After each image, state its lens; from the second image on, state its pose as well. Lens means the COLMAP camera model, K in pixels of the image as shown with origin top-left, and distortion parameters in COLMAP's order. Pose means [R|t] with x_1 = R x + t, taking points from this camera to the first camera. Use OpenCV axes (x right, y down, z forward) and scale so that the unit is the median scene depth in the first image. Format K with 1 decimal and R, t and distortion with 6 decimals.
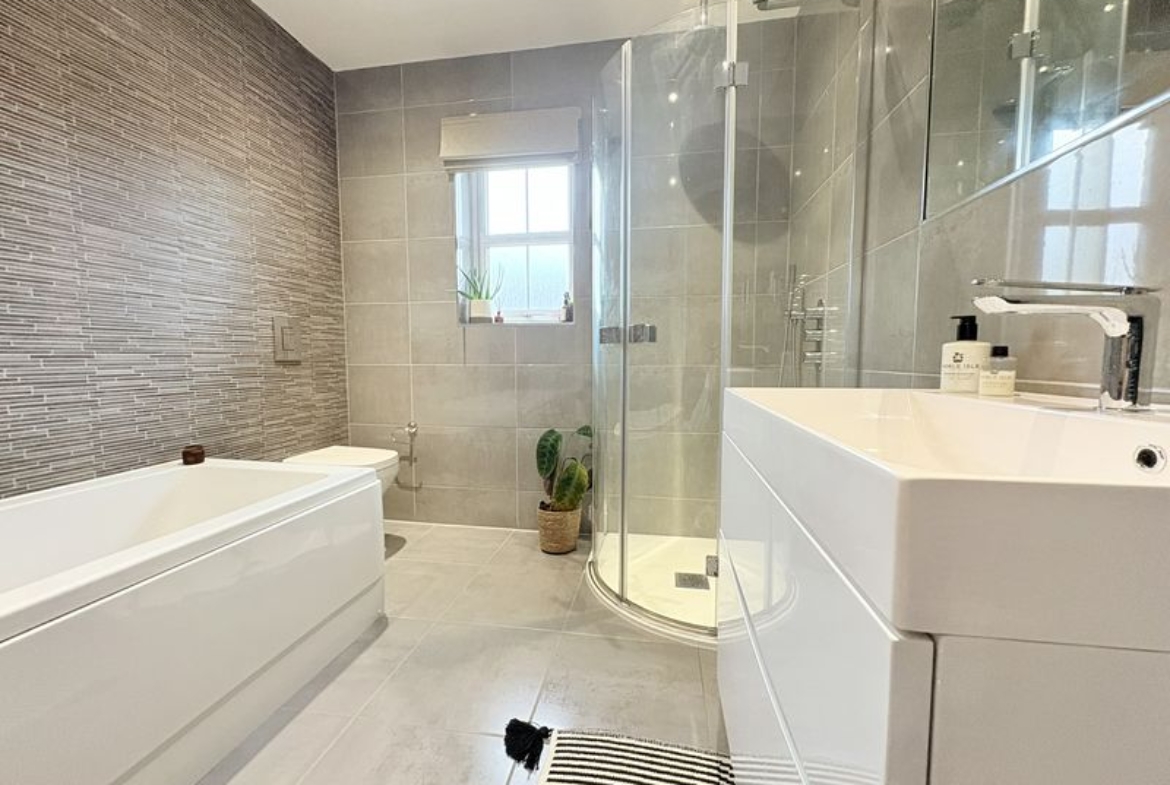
lens RADIAL K [[469.5, 0, 584.3], [0, 469.5, 390.5], [0, 0, 1]] dist [0.000974, -0.000453]
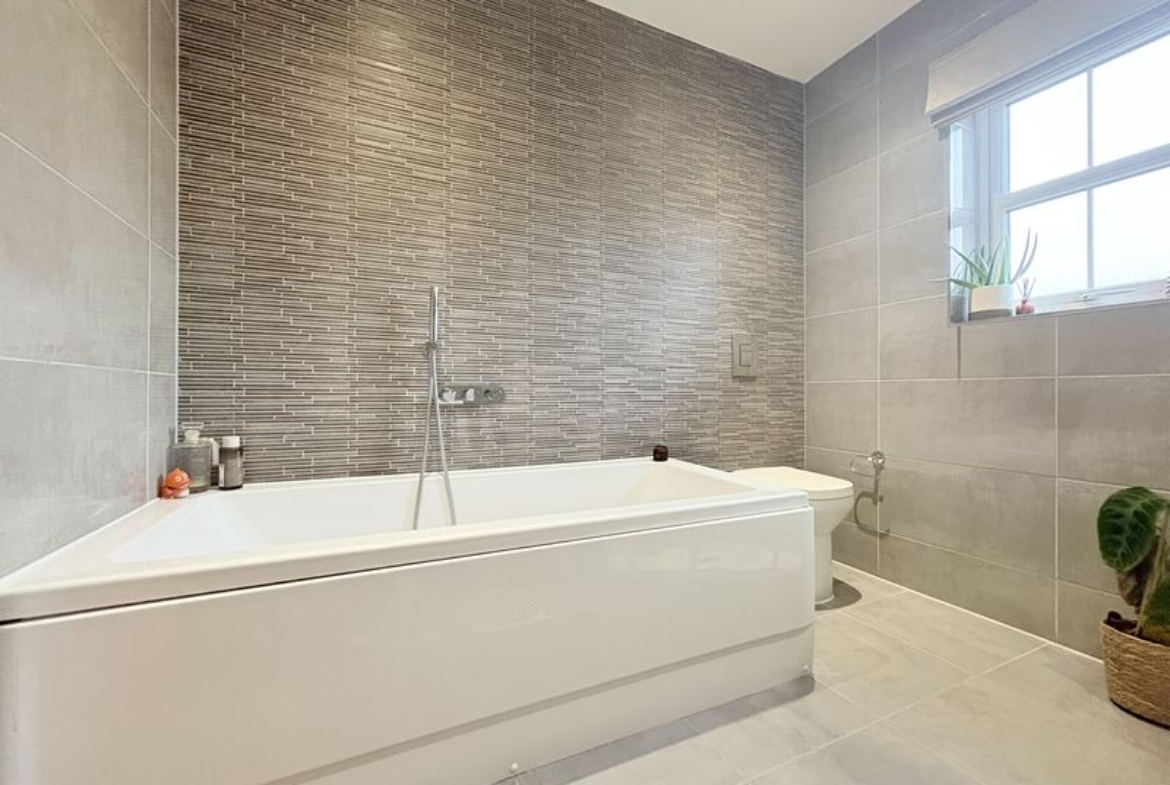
lens RADIAL K [[469.5, 0, 578.7], [0, 469.5, 389.7], [0, 0, 1]] dist [0.000974, -0.000453]
pose [[0.561676, 0.001037, -0.827357, 0.016995], [-0.061469, 0.997288, -0.040479, 0.030092], [0.825071, 0.073593, 0.560216, 0.127050]]
